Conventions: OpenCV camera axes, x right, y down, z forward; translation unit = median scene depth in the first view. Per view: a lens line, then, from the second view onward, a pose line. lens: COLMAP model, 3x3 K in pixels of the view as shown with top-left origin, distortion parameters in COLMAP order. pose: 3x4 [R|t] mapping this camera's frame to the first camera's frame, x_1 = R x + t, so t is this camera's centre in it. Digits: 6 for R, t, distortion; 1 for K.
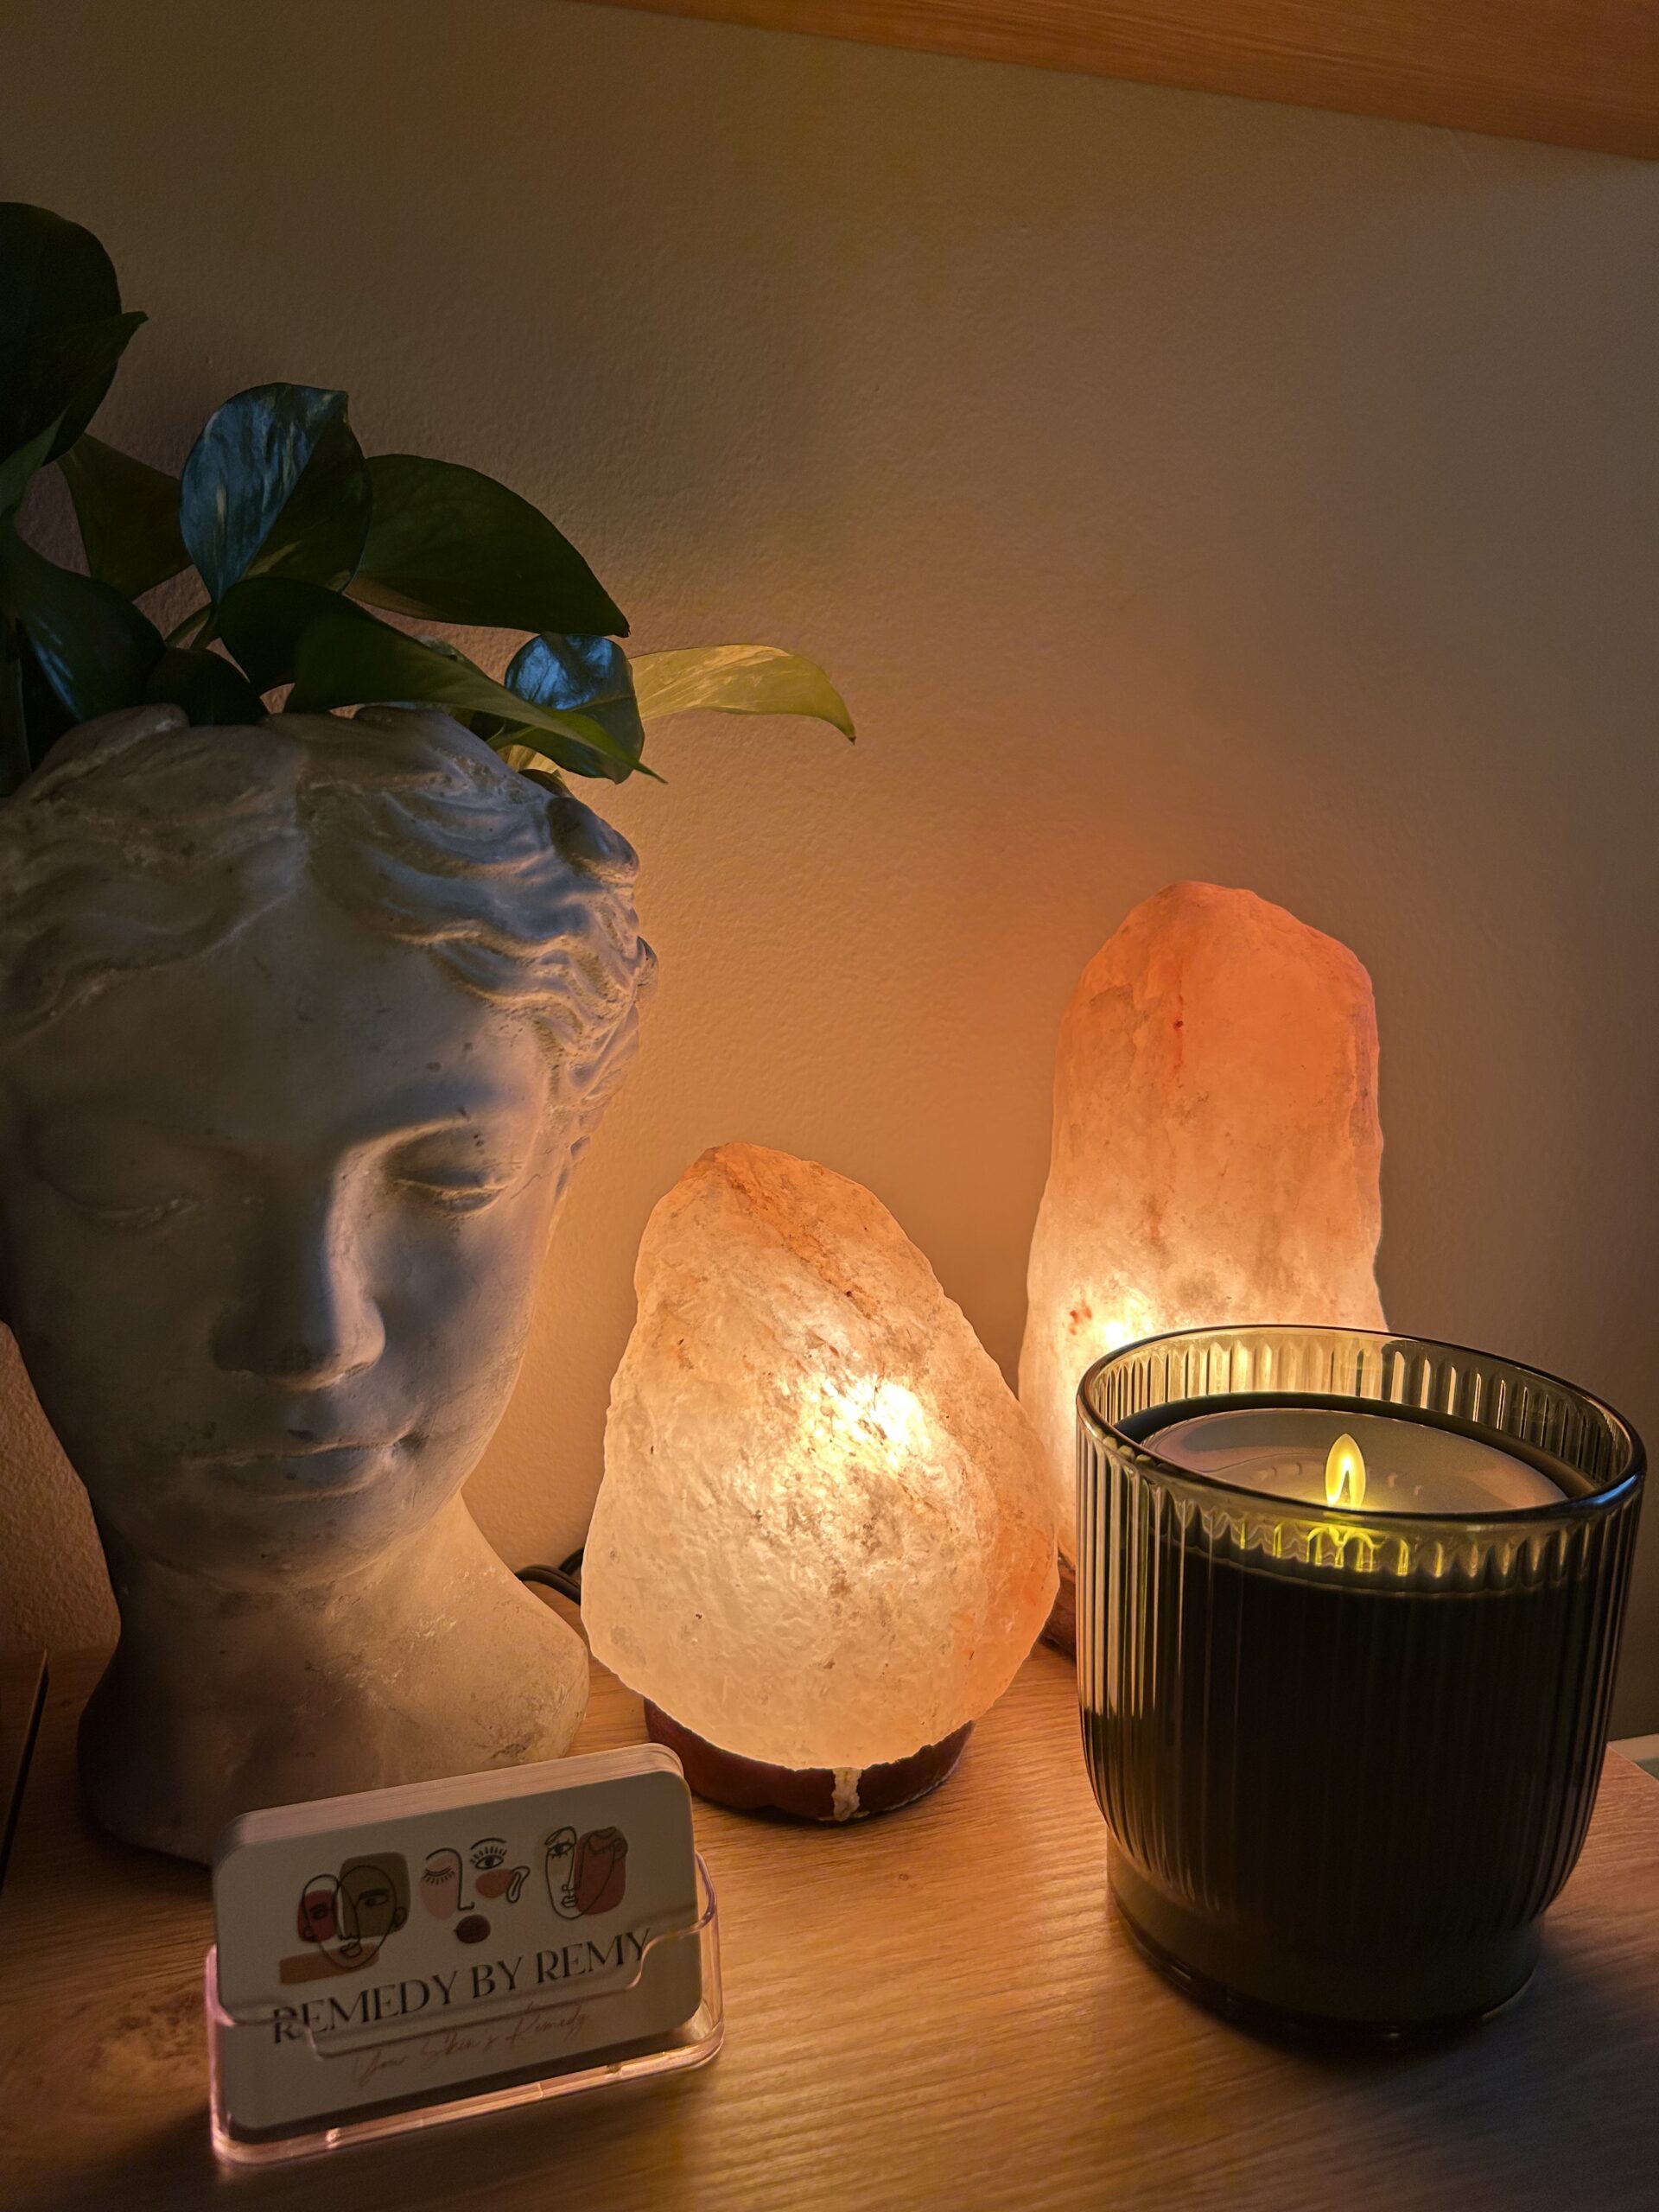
lens RADIAL K [[1692.5, 0, 829.5], [0, 1692.5, 1106.0], [0, 0, 1]] dist [0.003654, -0.004612]
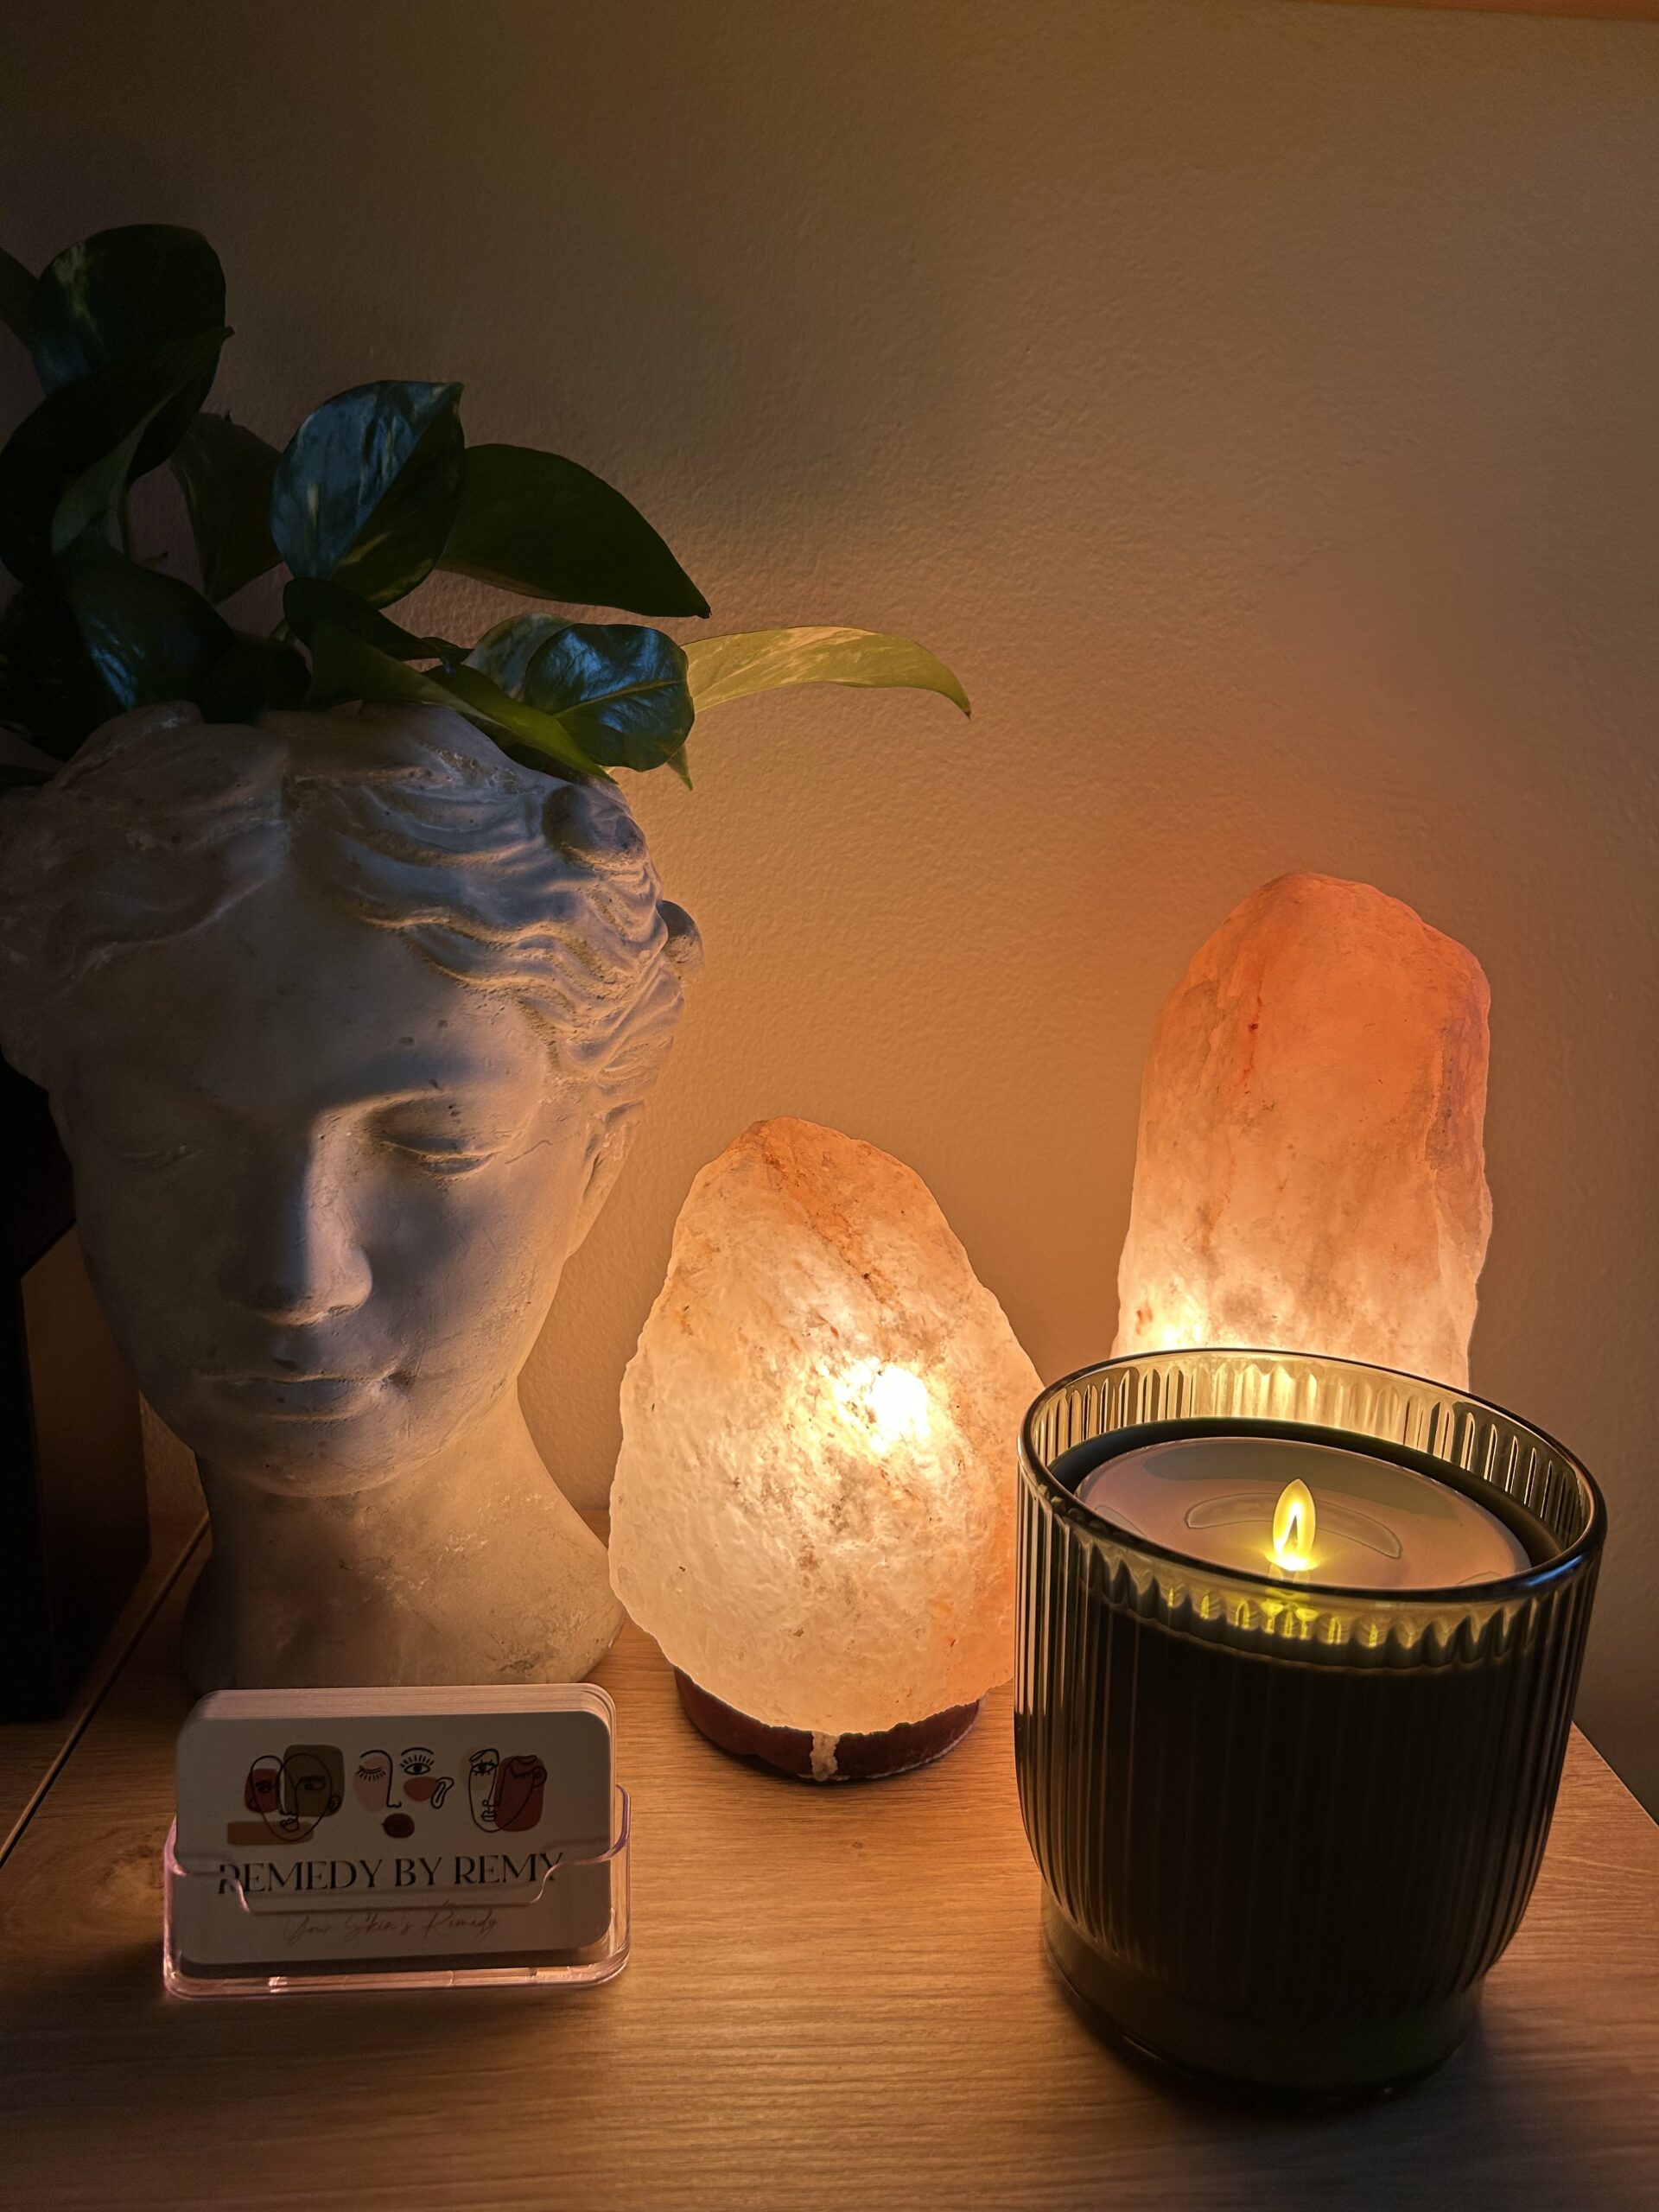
lens RADIAL K [[1693.3, 0, 829.5], [0, 1693.3, 1106.0], [0, 0, 1]] dist [0.004085, -0.005050]
pose [[0.968361, 0.074381, -0.238209, 0.243169], [-0.062651, 0.996438, 0.056452, -0.050618], [0.241559, -0.039741, 0.969572, 0.014661]]
